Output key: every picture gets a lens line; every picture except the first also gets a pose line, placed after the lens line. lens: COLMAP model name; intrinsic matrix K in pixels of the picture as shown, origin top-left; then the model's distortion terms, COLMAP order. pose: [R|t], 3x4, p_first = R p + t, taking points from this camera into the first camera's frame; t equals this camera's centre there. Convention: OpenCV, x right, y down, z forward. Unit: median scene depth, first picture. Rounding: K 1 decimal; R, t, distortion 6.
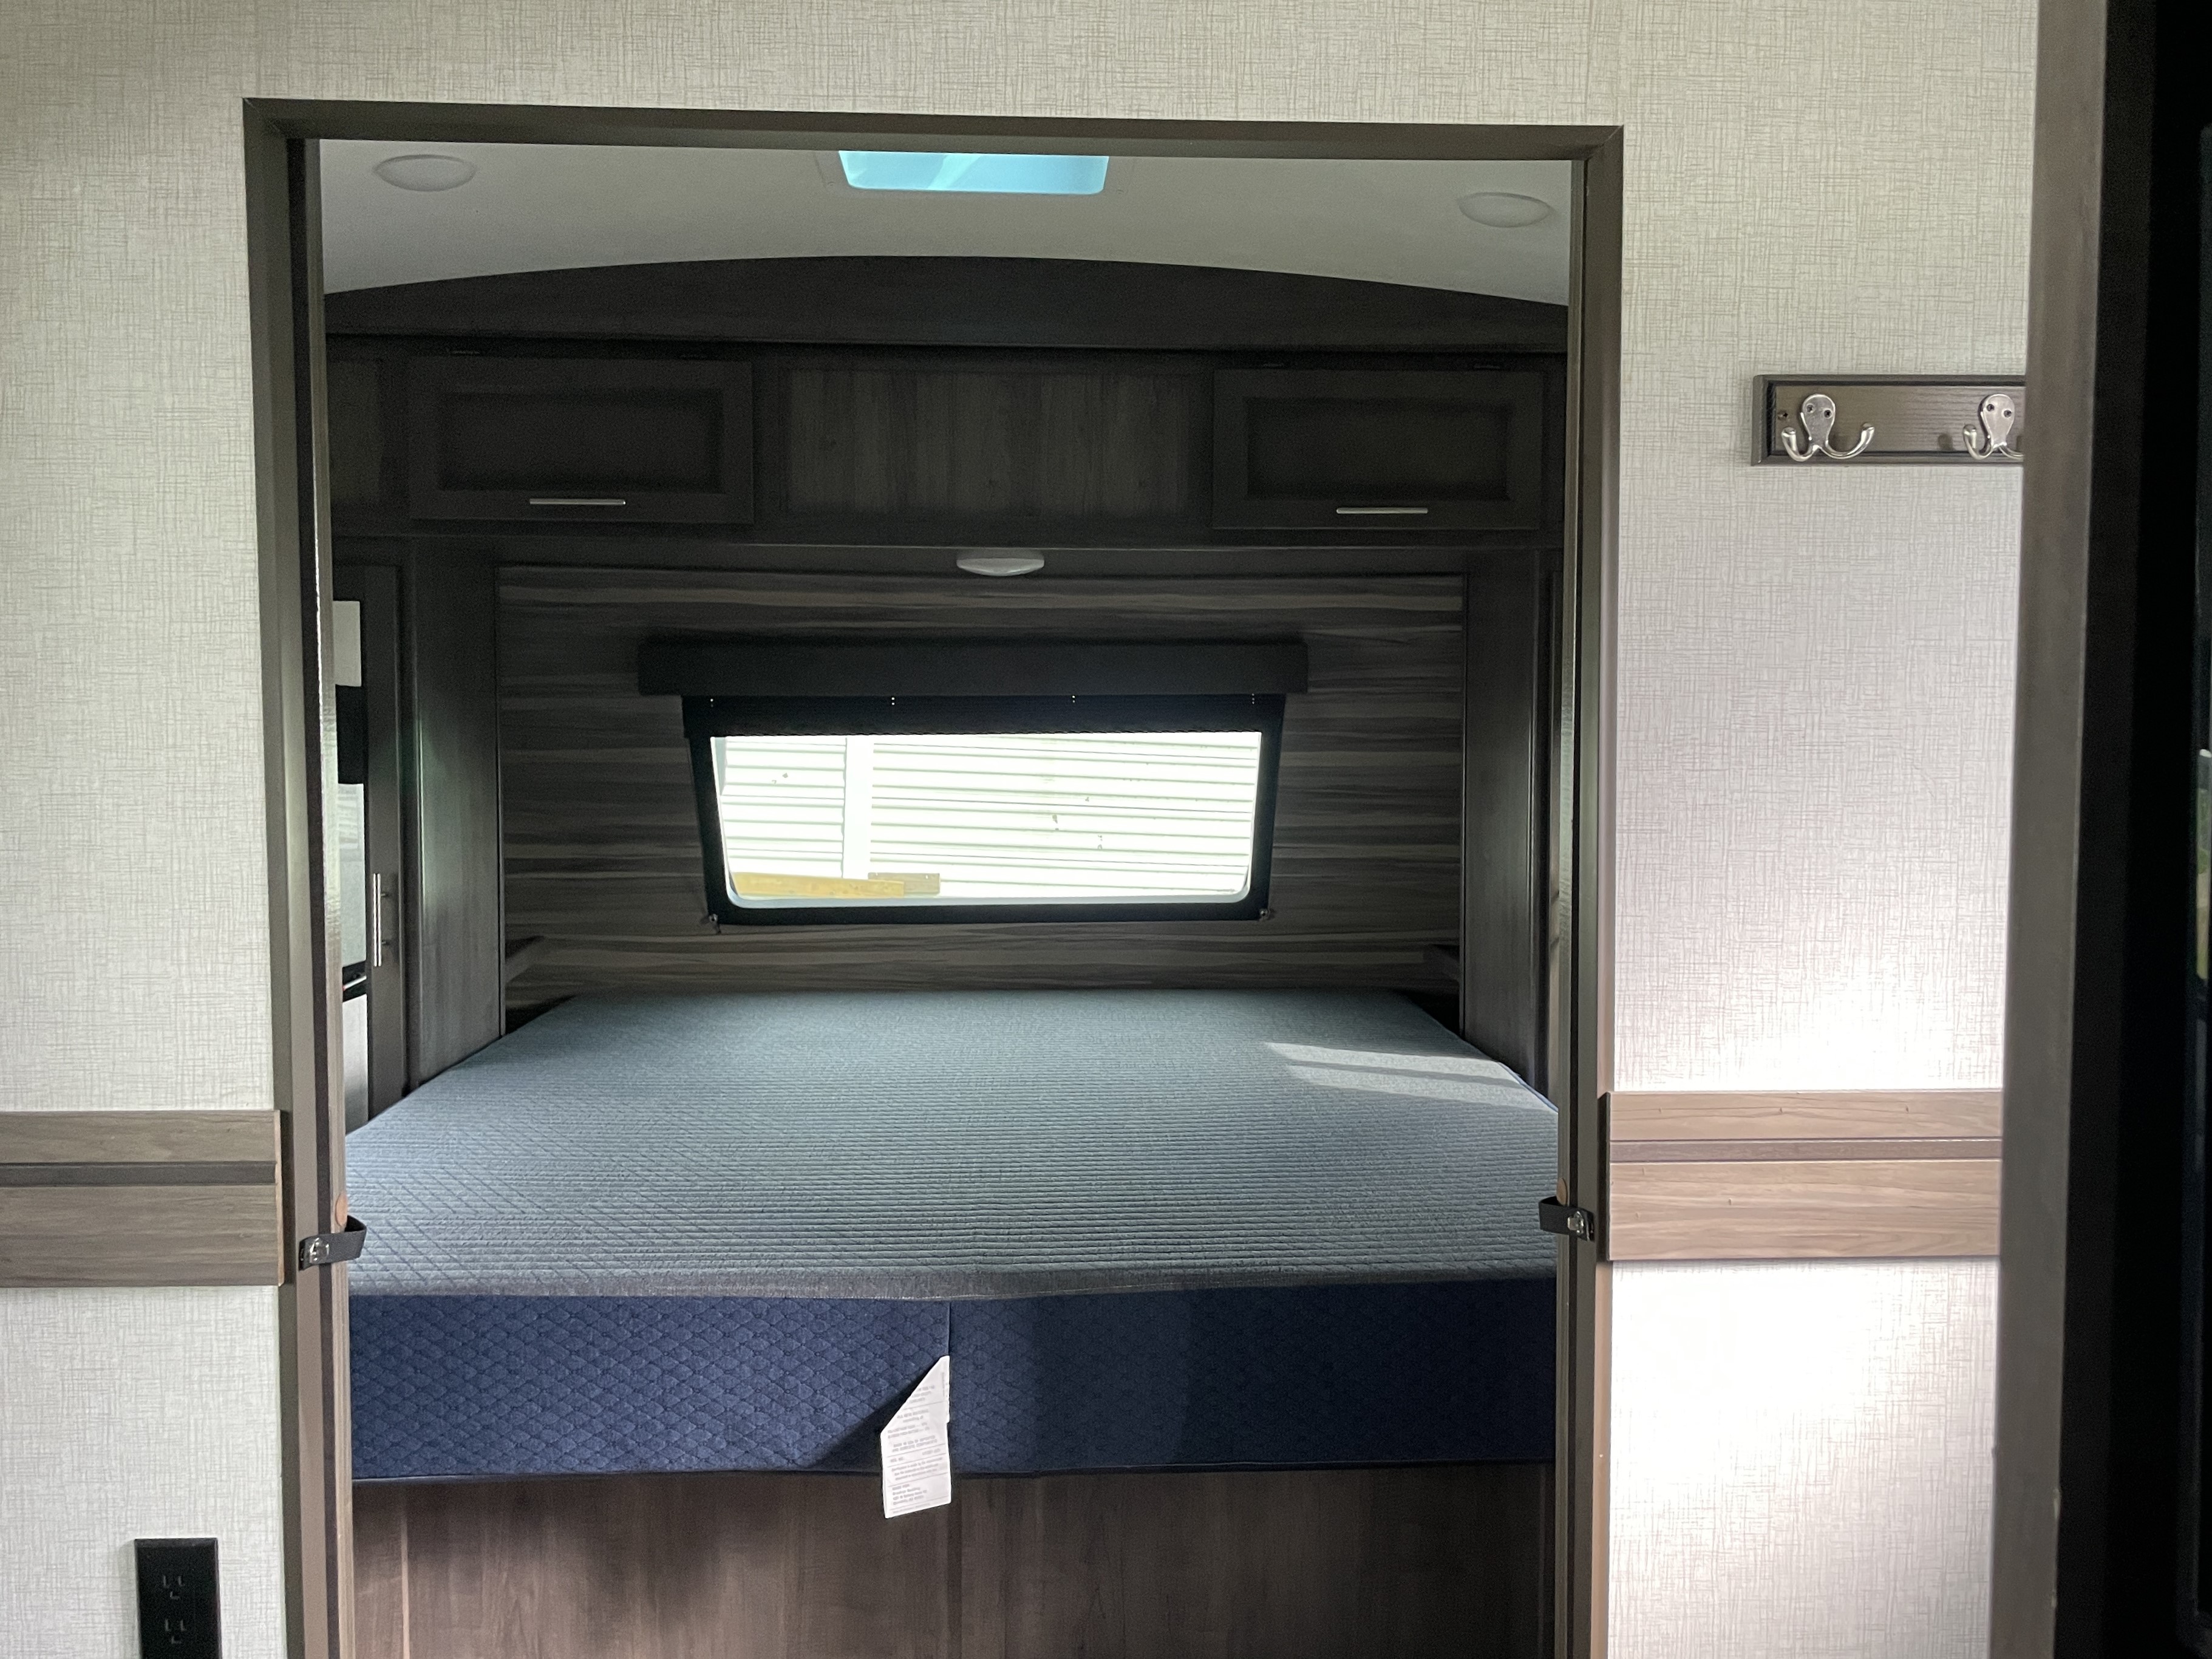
lens RADIAL K [[1653.9, 0, 1106.0], [0, 1653.9, 829.5], [0, 0, 1]] dist [0.005065, 0.000271]
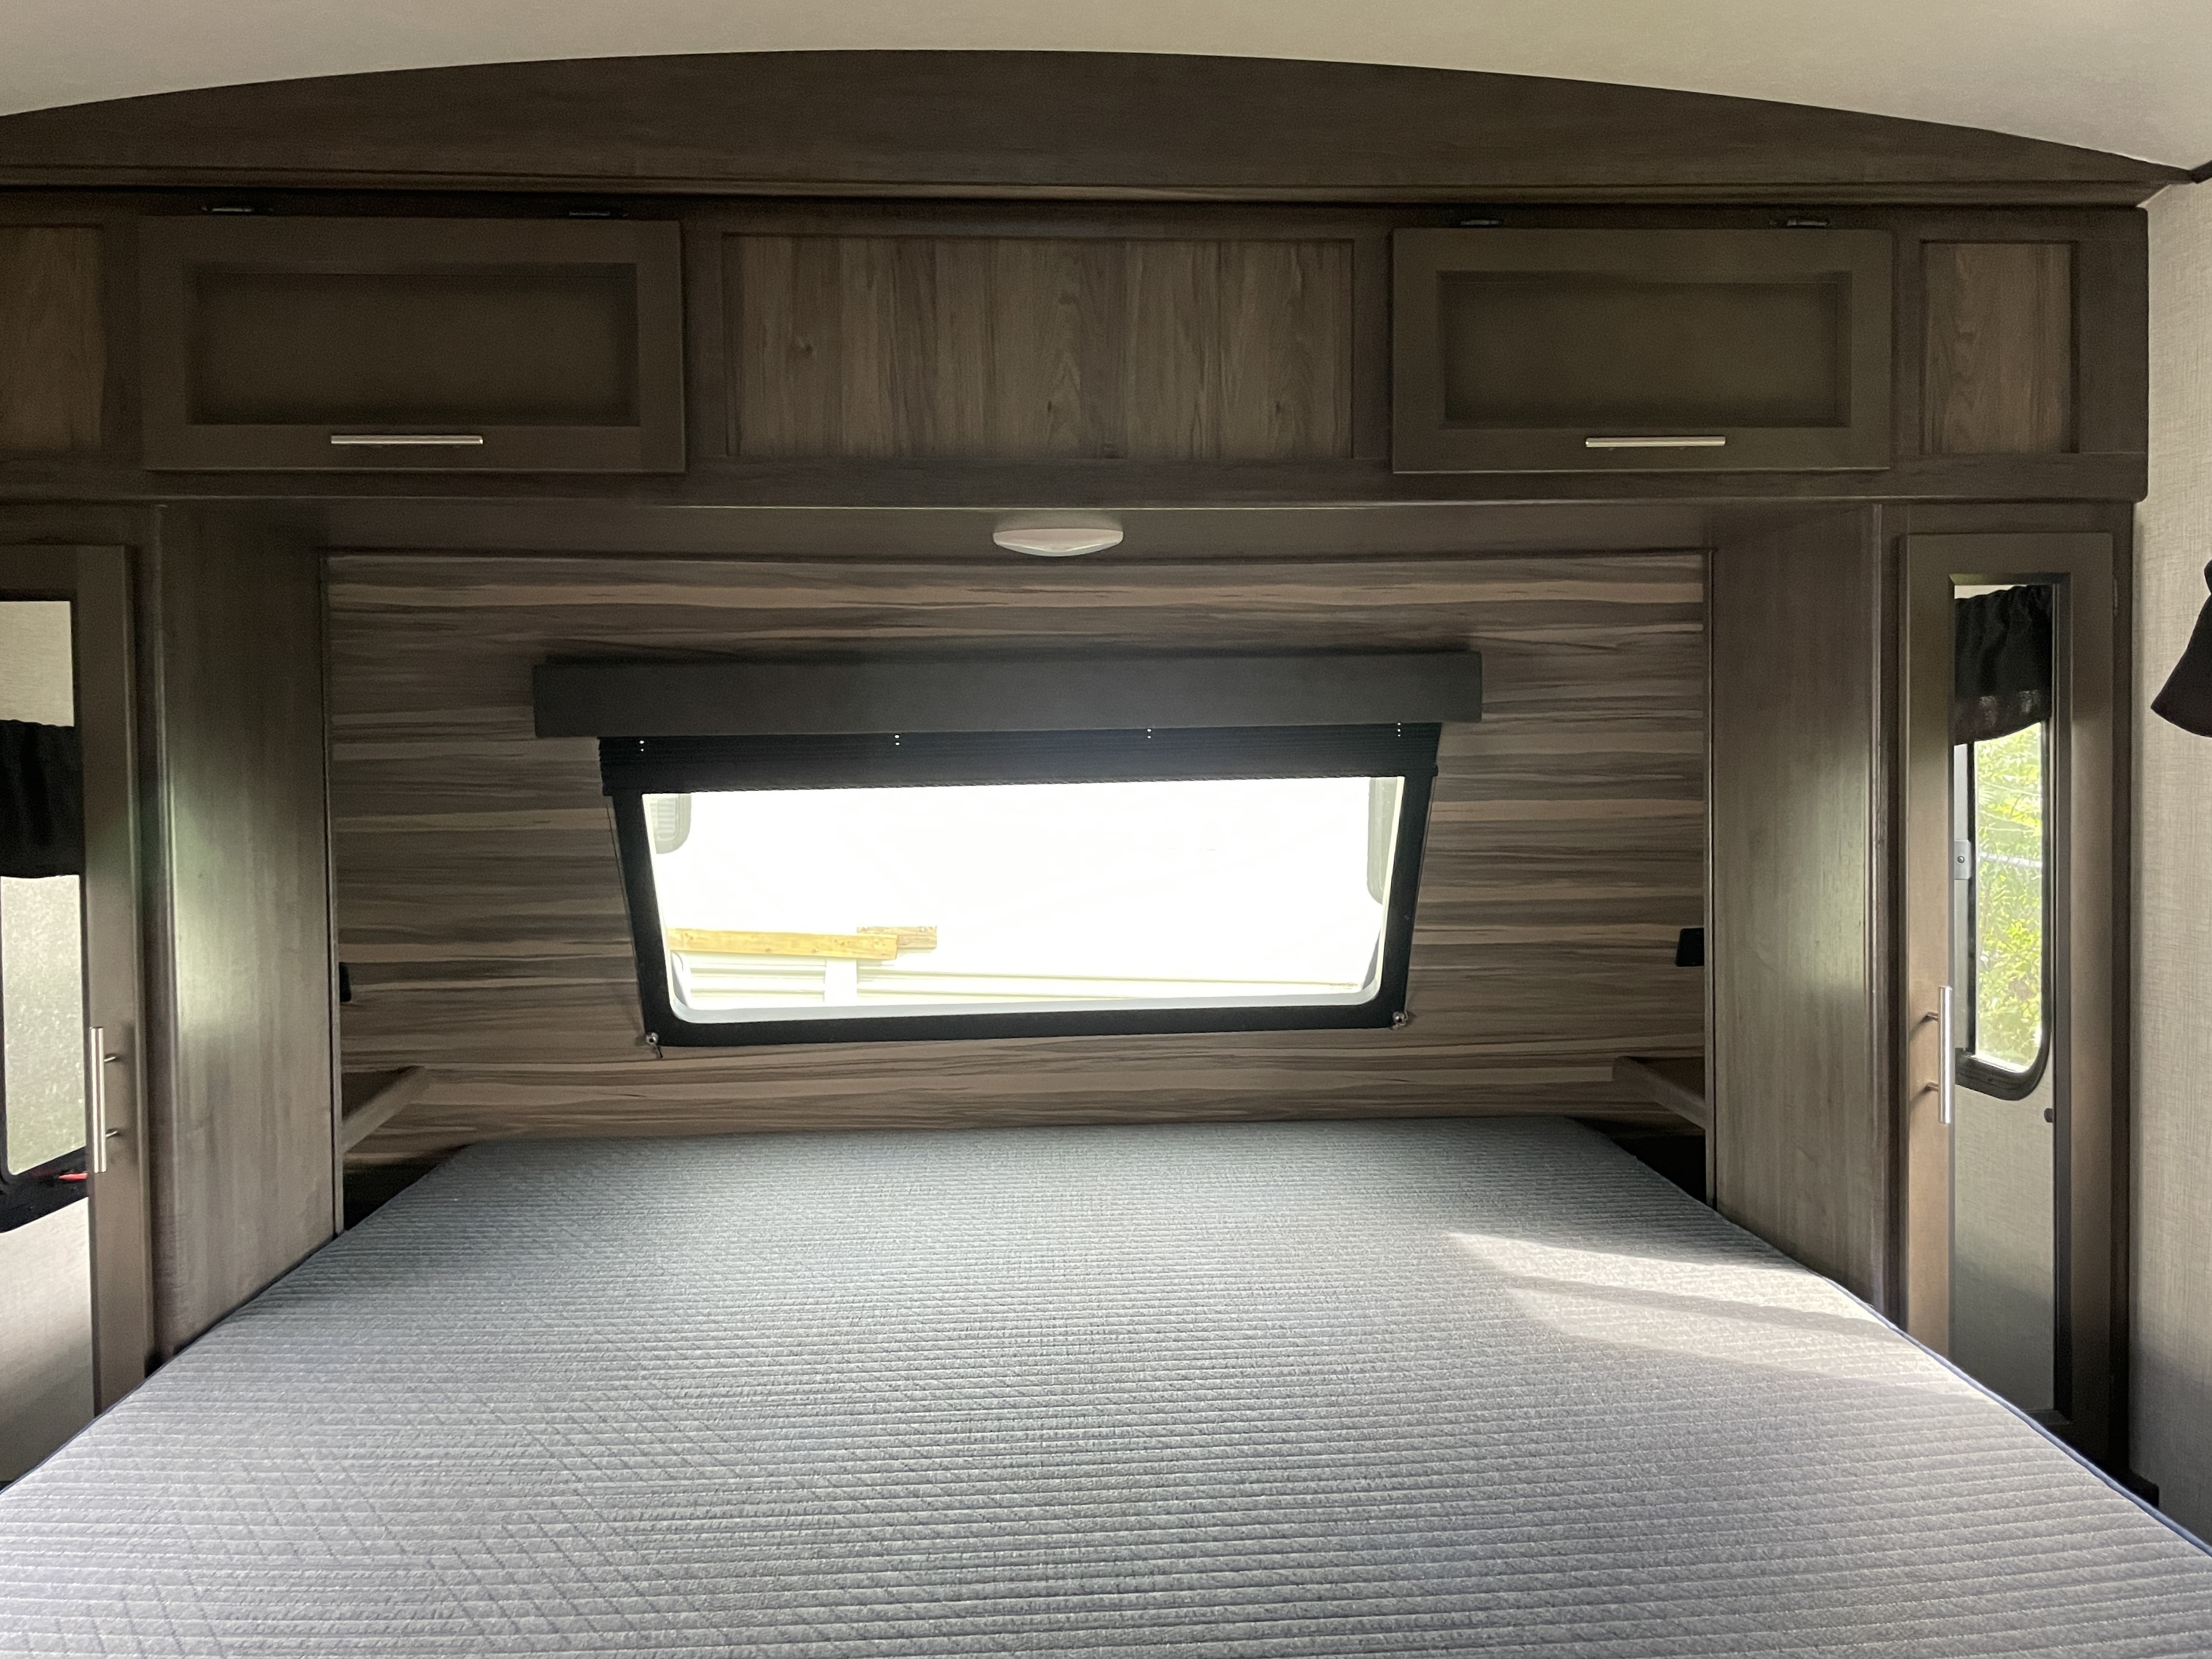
lens RADIAL K [[1684.6, 0, 1110.1], [0, 1684.6, 815.4], [0, 0, 1]] dist [-0.004426, -0.000436]
pose [[0.999863, -0.013422, 0.009676, -0.046371], [0.013635, 0.999658, -0.022321, -0.028809], [-0.009373, 0.022450, 0.999704, 0.286593]]
